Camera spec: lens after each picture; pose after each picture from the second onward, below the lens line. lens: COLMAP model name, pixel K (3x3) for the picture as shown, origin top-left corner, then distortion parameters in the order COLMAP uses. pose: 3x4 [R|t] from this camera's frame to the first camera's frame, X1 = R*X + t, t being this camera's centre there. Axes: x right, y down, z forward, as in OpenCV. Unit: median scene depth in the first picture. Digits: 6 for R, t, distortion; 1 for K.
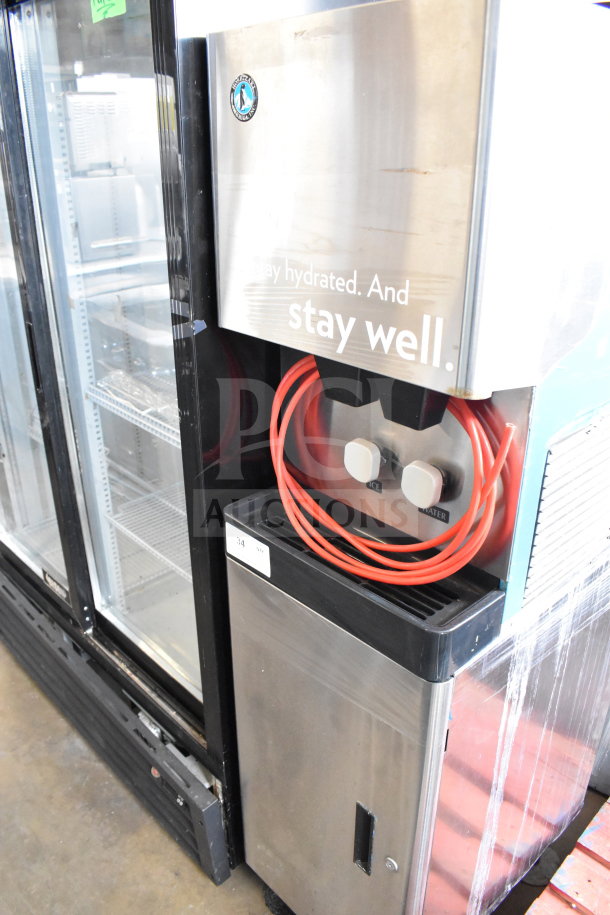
lens RADIAL K [[722.7, 0, 305.0], [0, 722.7, 457.5], [0, 0, 1]] dist [-0.083148, -0.007085]
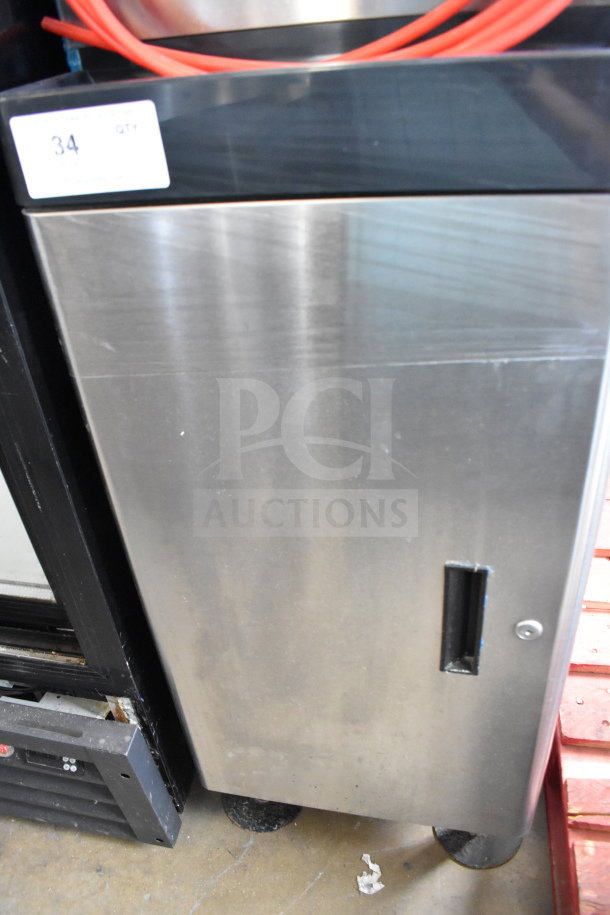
lens RADIAL K [[722.7, 0, 305.0], [0, 722.7, 457.5], [0, 0, 1]] dist [-0.083148, -0.007085]
pose [[0.815376, -0.390505, 0.427396, -0.281305], [0.315156, 0.918678, 0.238134, 0.291843], [-0.485631, -0.059472, 0.872138, 0.690757]]
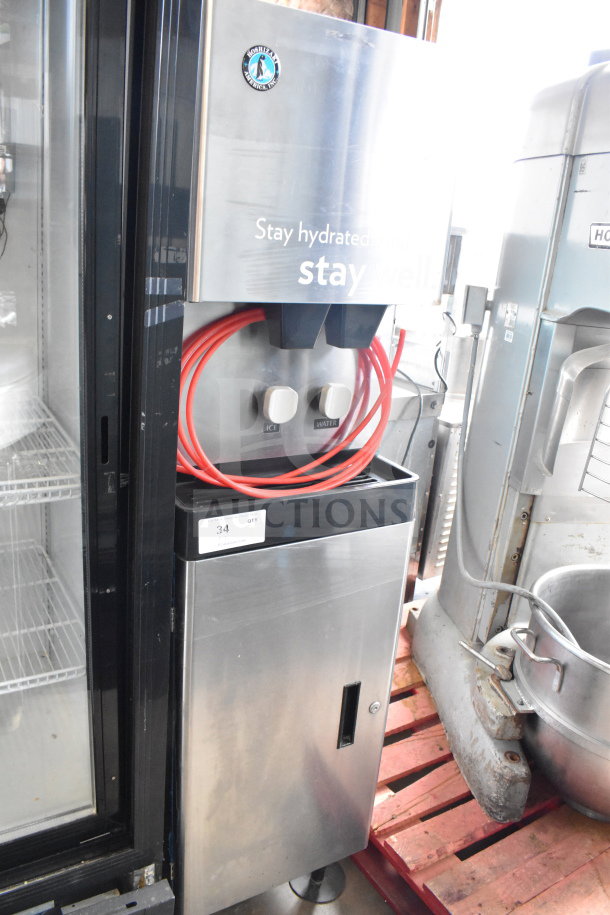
lens RADIAL K [[722.7, 0, 305.0], [0, 722.7, 457.5], [0, 0, 1]] dist [-0.083148, -0.007085]
pose [[0.215907, -0.288112, 0.932939, -1.153296], [0.325483, 0.922064, 0.209427, -0.165837], [-0.920568, 0.258439, 0.292856, 0.745206]]
